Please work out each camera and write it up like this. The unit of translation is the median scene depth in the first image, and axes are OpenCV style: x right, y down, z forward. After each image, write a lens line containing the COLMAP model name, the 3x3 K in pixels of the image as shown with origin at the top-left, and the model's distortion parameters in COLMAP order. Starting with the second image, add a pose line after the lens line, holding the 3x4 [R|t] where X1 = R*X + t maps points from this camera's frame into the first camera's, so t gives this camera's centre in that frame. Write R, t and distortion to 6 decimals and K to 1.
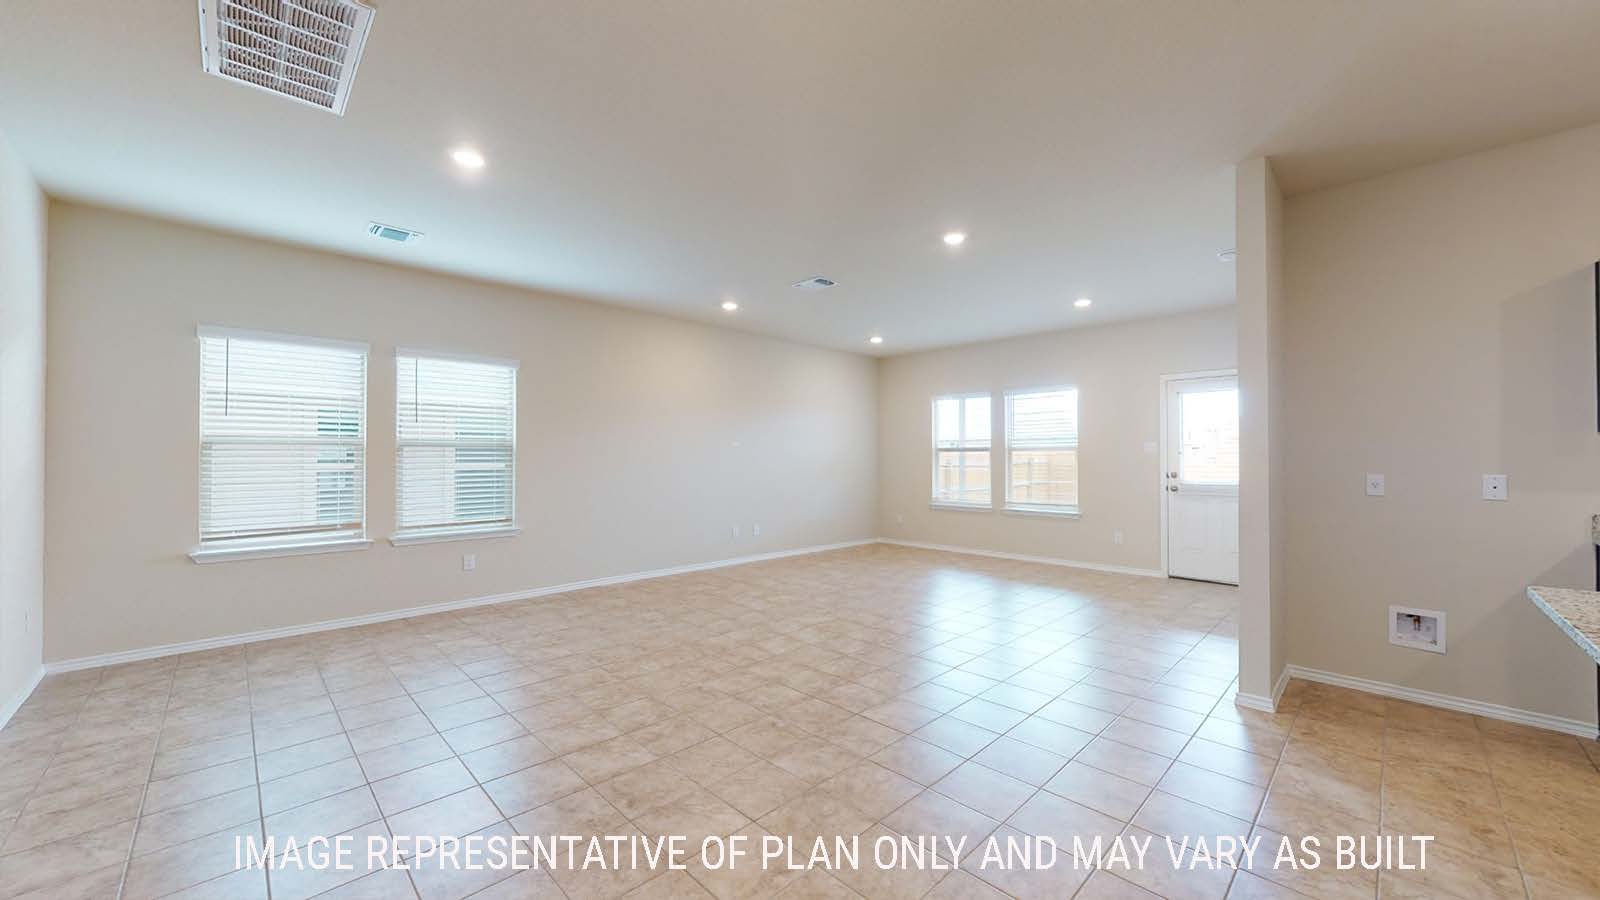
lens RADIAL K [[595.4, 0, 800.0], [0, 595.4, 450.0], [0, 0, 1]] dist [0.003203, 0.000405]
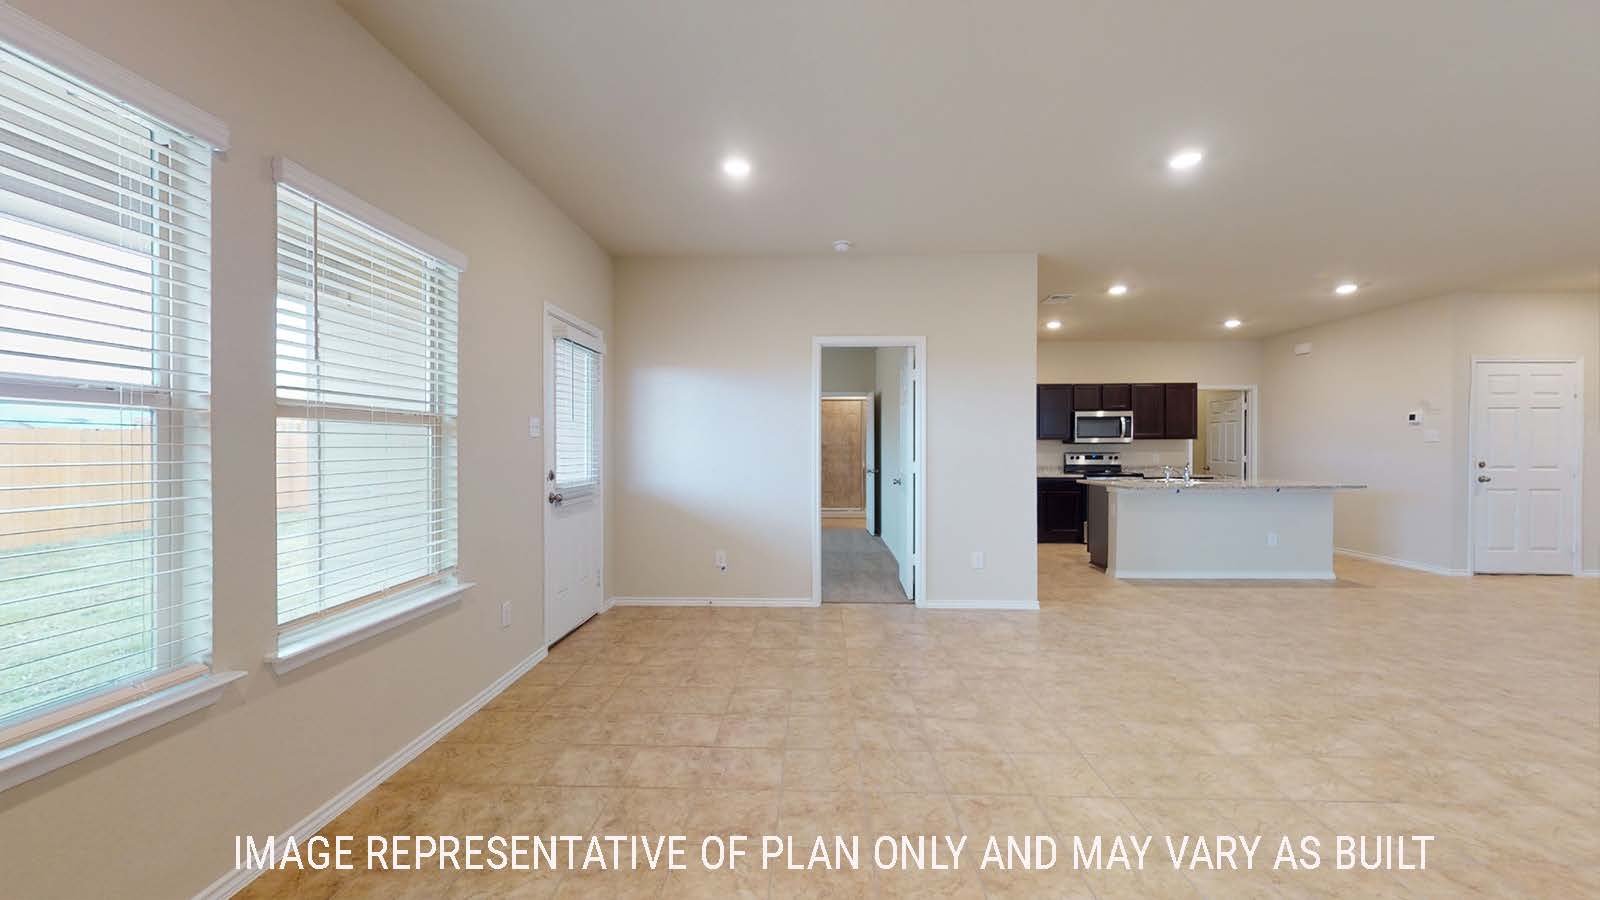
lens RADIAL K [[595.4, 0, 800.0], [0, 595.4, 450.0], [0, 0, 1]] dist [0.003203, 0.000405]
pose [[-0.704788, -0.006174, 0.709391, 0.043158], [-0.013561, 0.999897, -0.004770, 0.023716], [-0.709288, -0.012982, -0.704799, 1.738743]]
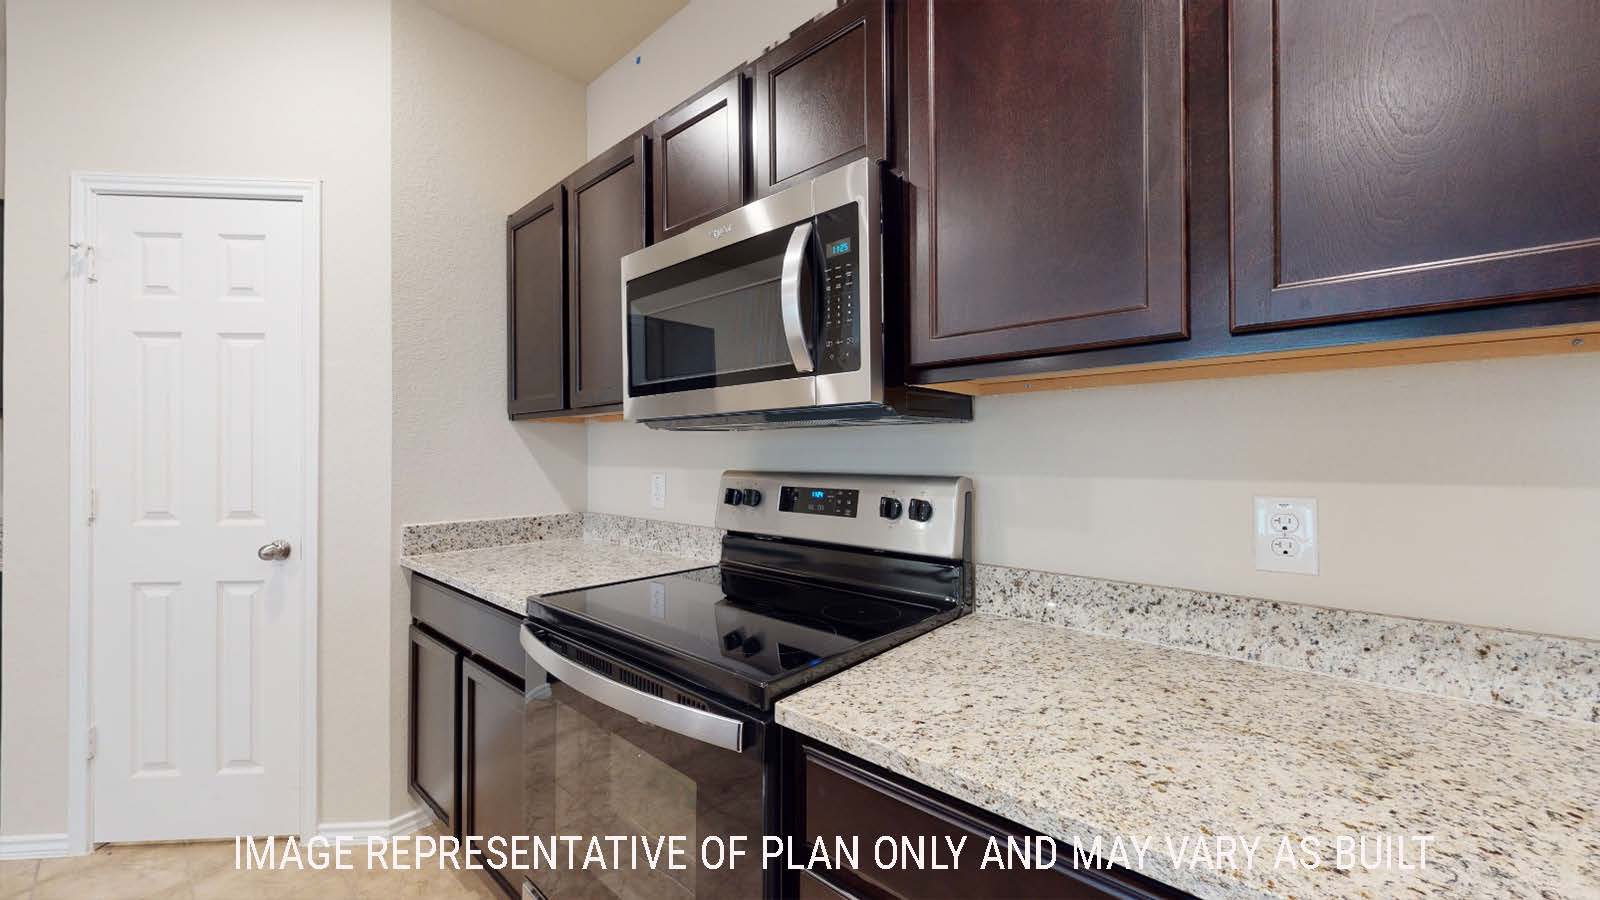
lens RADIAL K [[590.8, 0, 800.0], [0, 590.8, 450.0], [0, 0, 1]] dist [0.018383, 0.000006]
pose [[-0.044845, 0.002381, 0.998991, 0.382144], [-0.012859, 0.999913, -0.002960, -0.001693], [-0.998911, -0.012979, -0.044810, -0.192142]]
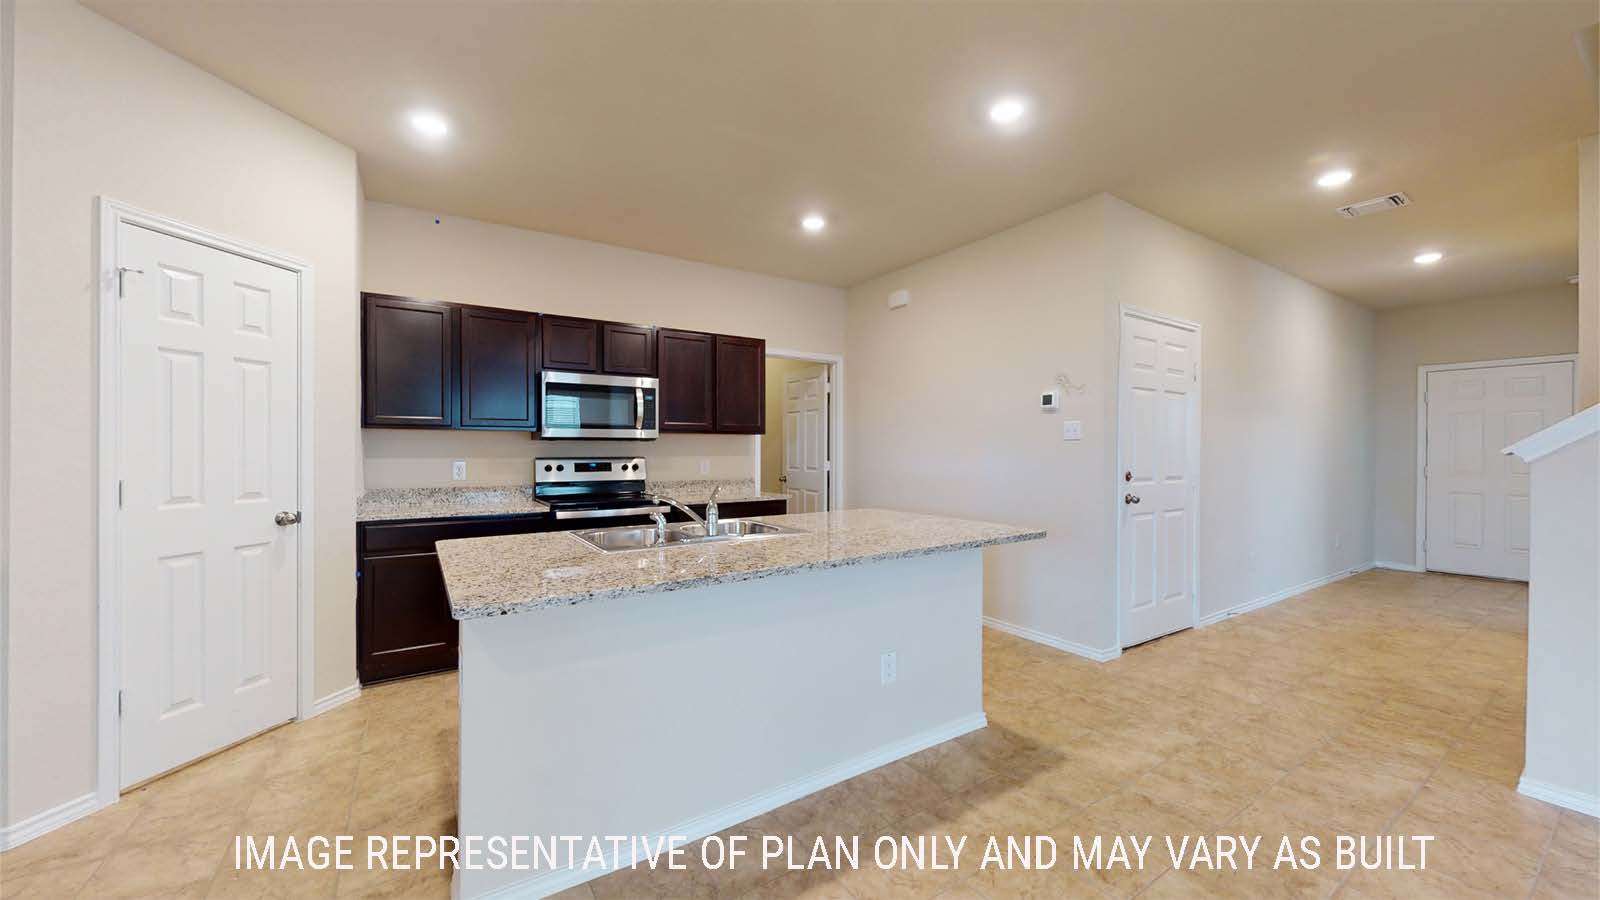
lens RADIAL K [[595.4, 0, 800.0], [0, 595.4, 450.0], [0, 0, 1]] dist [0.003203, 0.000405]
pose [[-0.982144, -0.006171, 0.188029, 0.212782], [-0.009233, 0.999839, -0.015413, 0.010010], [-0.187903, -0.016874, -0.982043, 0.651079]]
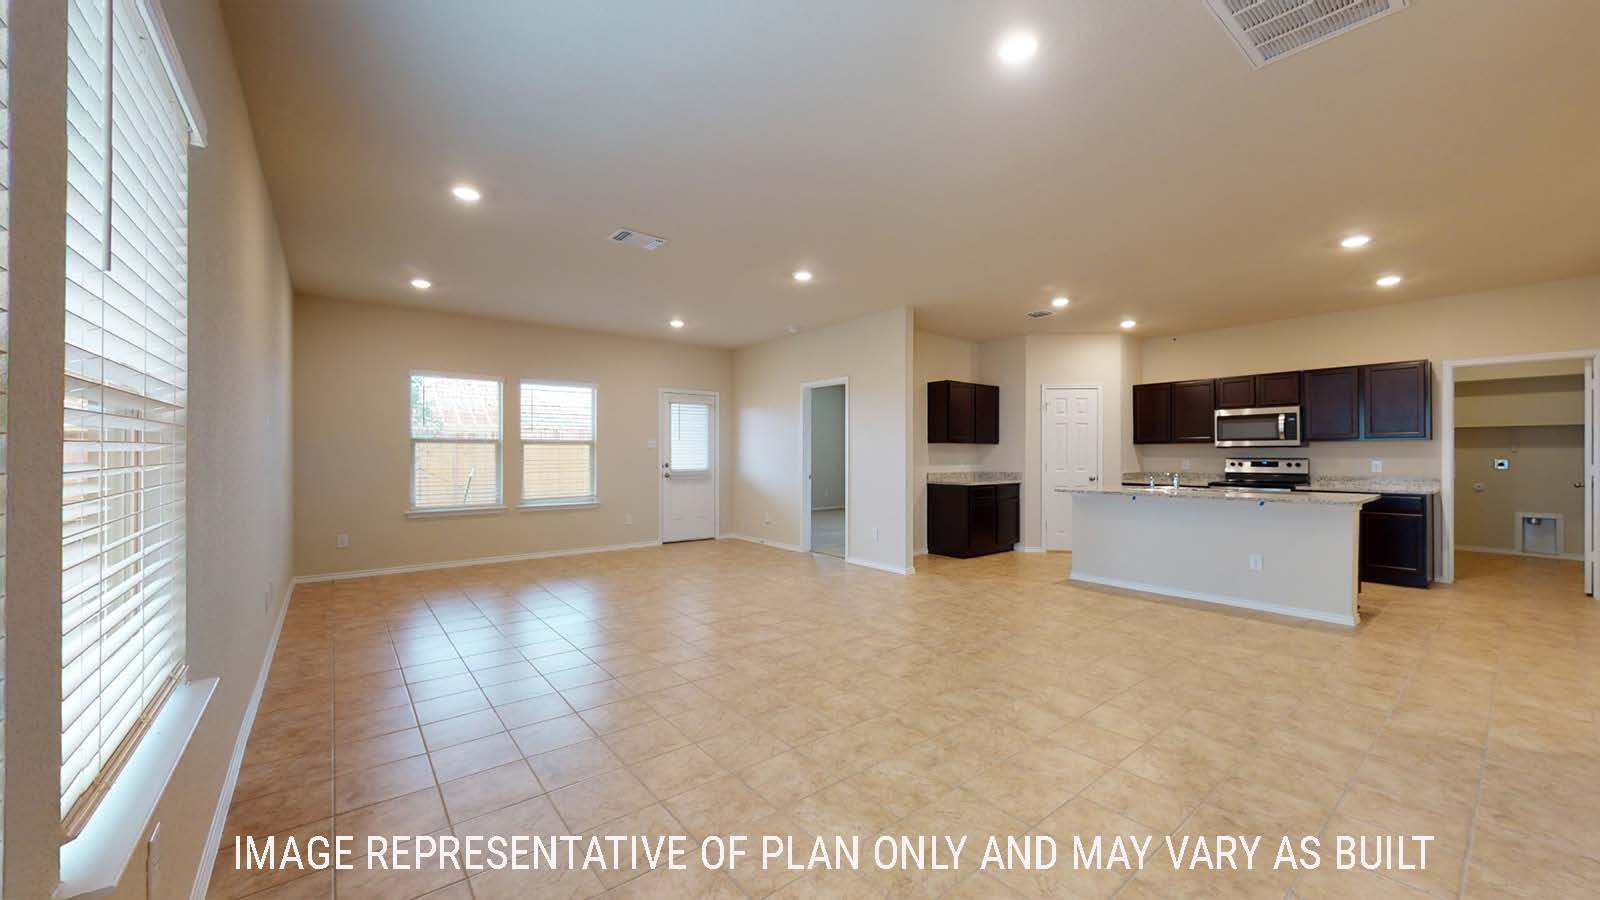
lens RADIAL K [[595.4, 0, 800.0], [0, 595.4, 450.0], [0, 0, 1]] dist [0.003203, 0.000405]
pose [[0.092752, 0.002608, 0.995686, -0.911267], [-0.014758, 0.999890, -0.001244, 0.008890], [-0.995580, -0.014579, 0.092781, 0.820840]]
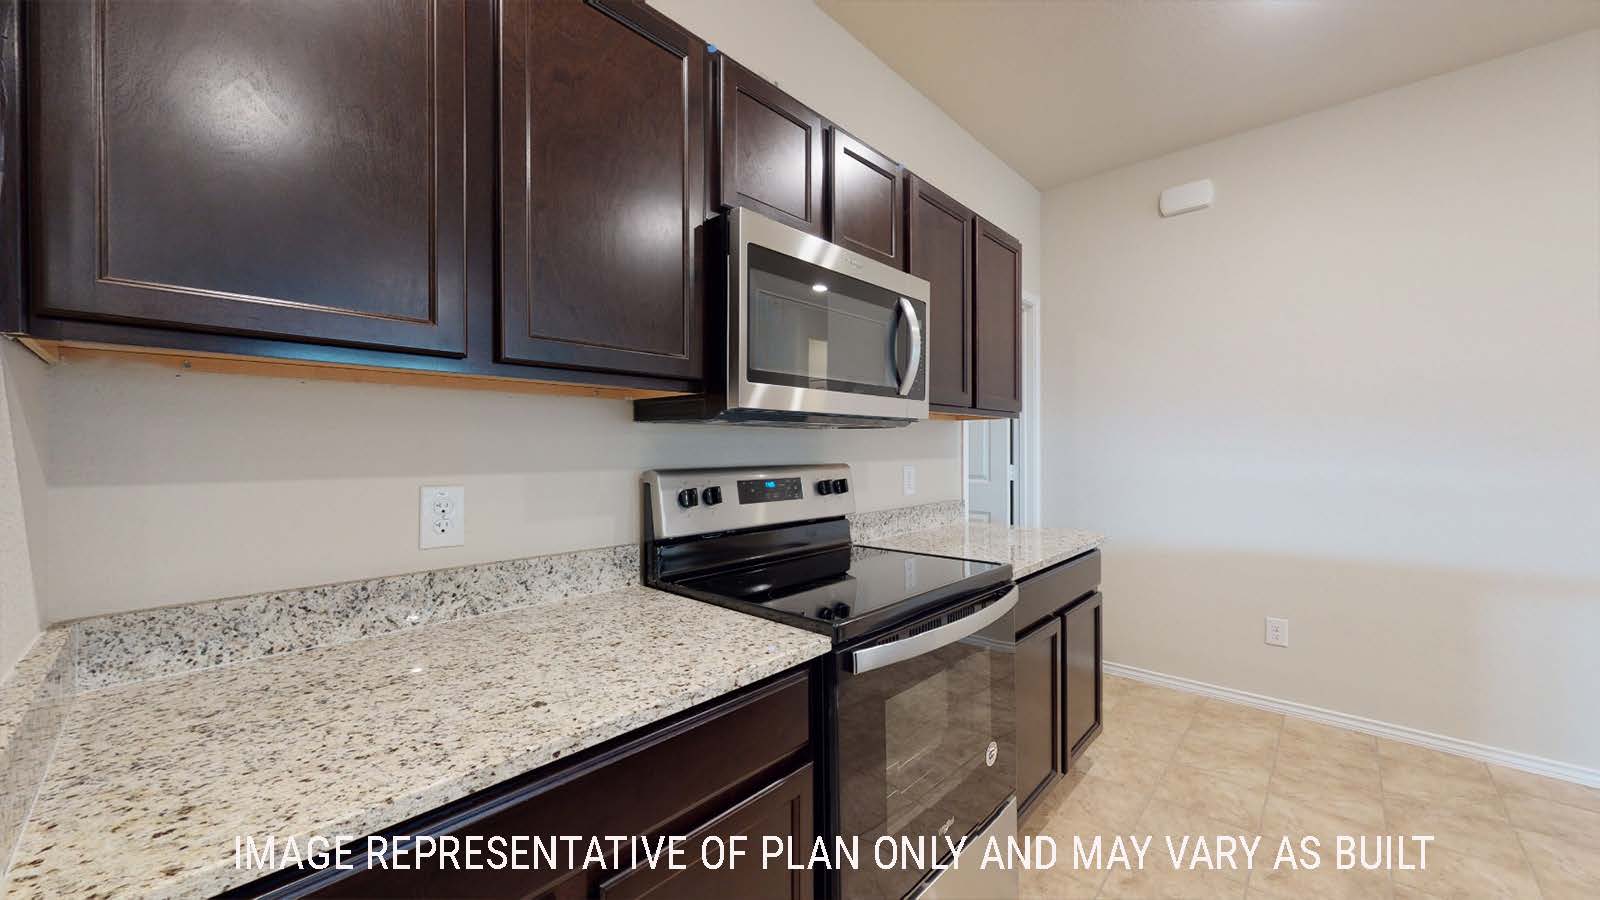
lens RADIAL K [[595.4, 0, 800.0], [0, 595.4, 450.0], [0, 0, 1]] dist [0.003203, 0.000405]
pose [[-0.999077, -0.006996, -0.042381, 0.711446], [-0.006528, 0.999916, -0.011168, 0.003875], [0.042456, -0.010882, -0.999039, 0.170071]]
